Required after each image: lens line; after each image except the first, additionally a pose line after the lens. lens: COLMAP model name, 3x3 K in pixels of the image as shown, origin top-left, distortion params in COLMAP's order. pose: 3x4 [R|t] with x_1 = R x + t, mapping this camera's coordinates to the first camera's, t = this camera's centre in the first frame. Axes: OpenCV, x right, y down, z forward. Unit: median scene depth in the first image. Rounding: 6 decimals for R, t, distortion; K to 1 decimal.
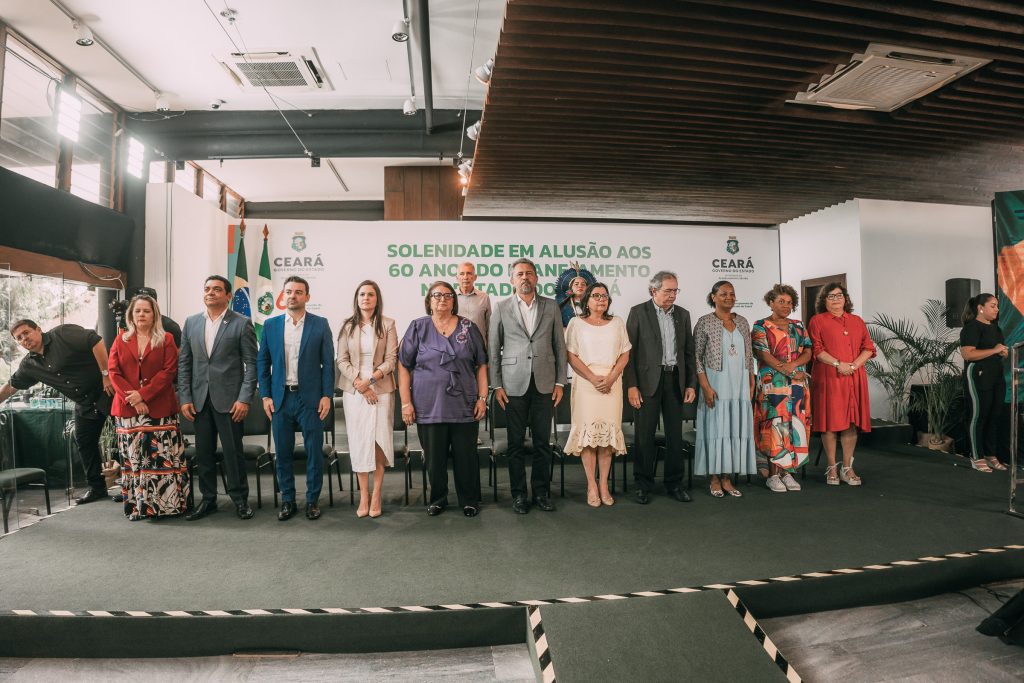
lens RADIAL K [[600.6, 0, 505.0], [0, 600.6, 341.9], [0, 0, 1]] dist [-0.161990, 0.051778]
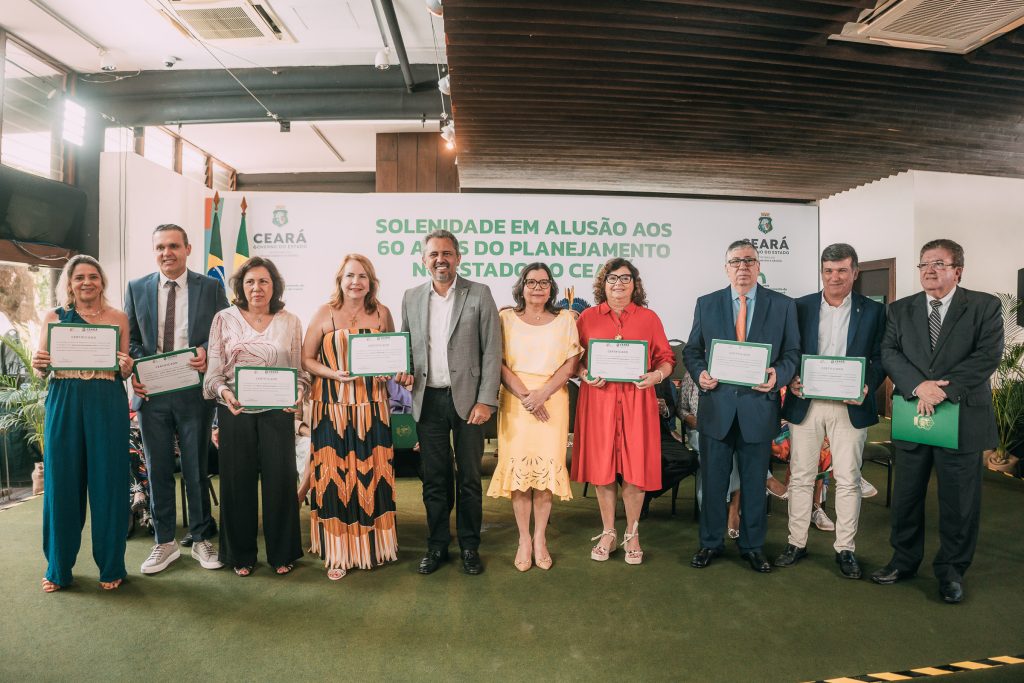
lens RADIAL K [[600.6, 0, 505.0], [0, 600.6, 341.9], [0, 0, 1]] dist [-0.161990, 0.051778]
pose [[0.998270, 0.017037, -0.056274, 0.060134], [-0.014758, 0.999064, 0.040670, -0.019093], [0.056914, -0.039769, 0.997587, 0.119279]]
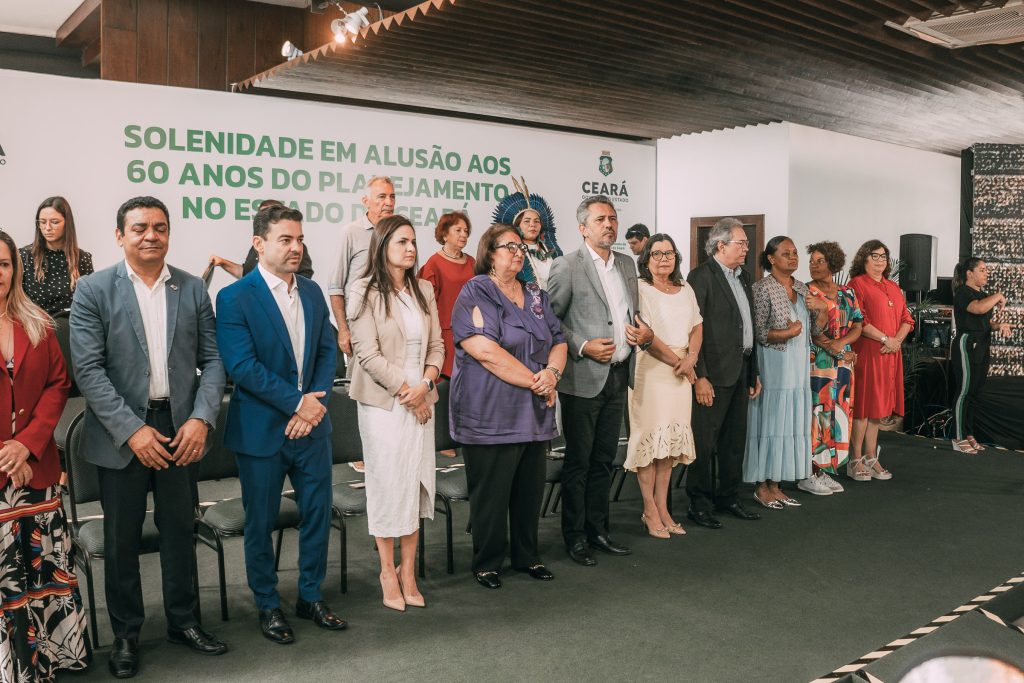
lens RADIAL K [[919.9, 0, 501.3], [0, 919.9, 340.7], [0, 0, 1]] dist [-0.165797, 0.062695]
pose [[0.862321, -0.020324, 0.505954, -0.368579], [-0.017832, 0.997356, 0.070455, -0.028697], [-0.506048, -0.069777, 0.859678, 0.093691]]
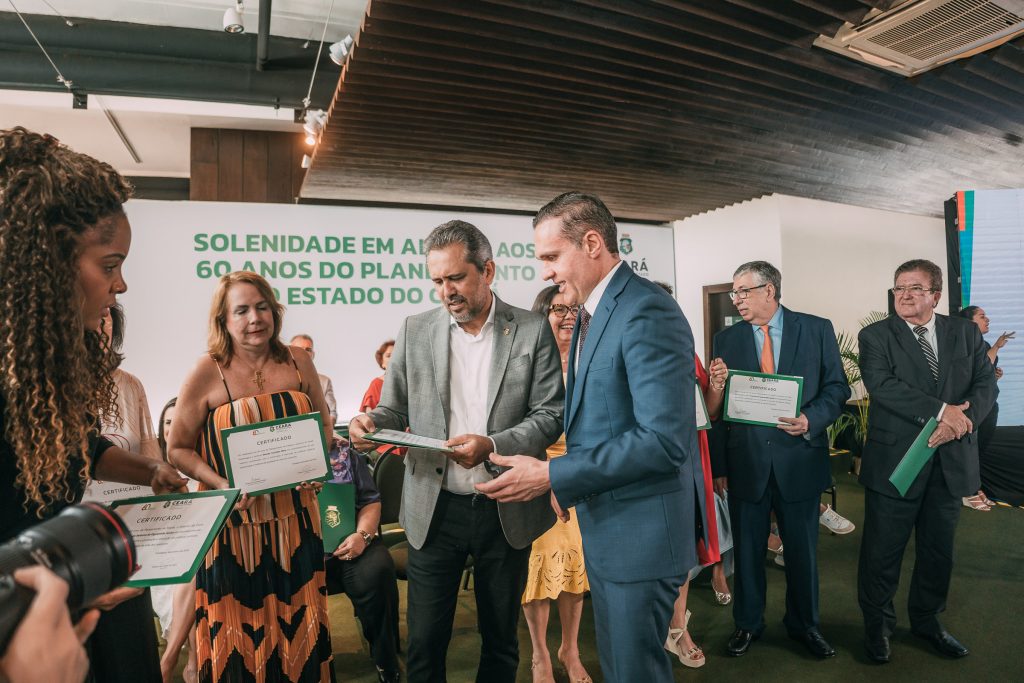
lens RADIAL K [[600.6, 0, 505.0], [0, 600.6, 341.9], [0, 0, 1]] dist [-0.161990, 0.051778]
pose [[0.955562, -0.016825, 0.294309, -0.051118], [0.017127, 0.999852, 0.001552, -0.031480], [-0.294291, 0.003557, 0.955709, 0.263433]]
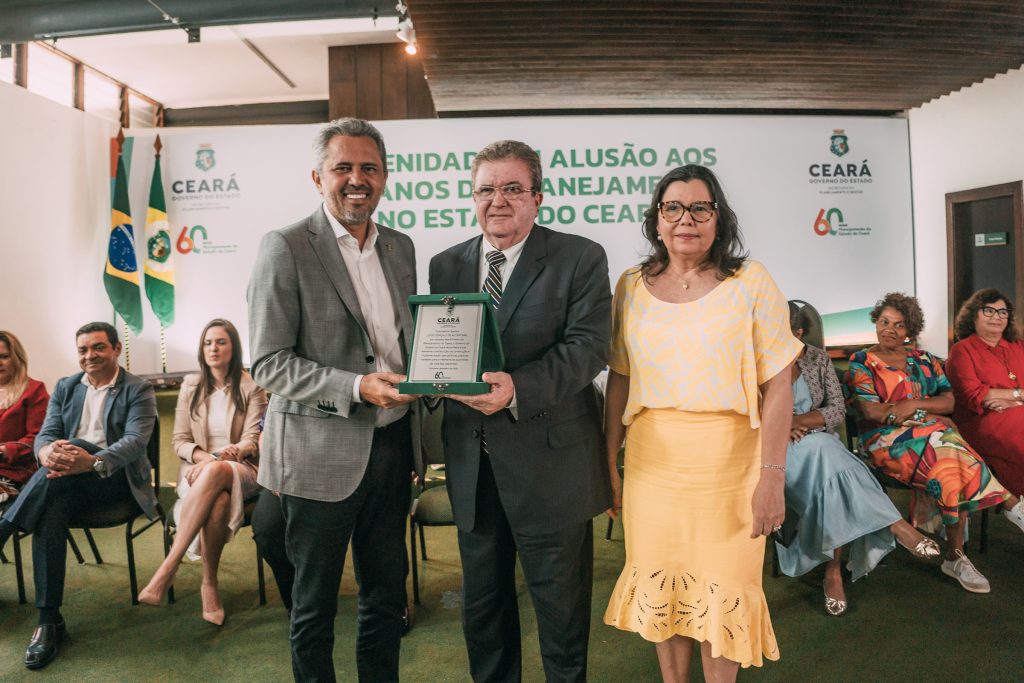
lens RADIAL K [[696.9, 0, 499.5], [0, 696.9, 290.0], [0, 0, 1]] dist [-0.163763, 0.057331]
pose [[0.996221, -0.016632, -0.085247, 0.077489], [0.018416, 0.999627, 0.020180, -0.023520], [0.084880, -0.021674, 0.996155, 0.247354]]
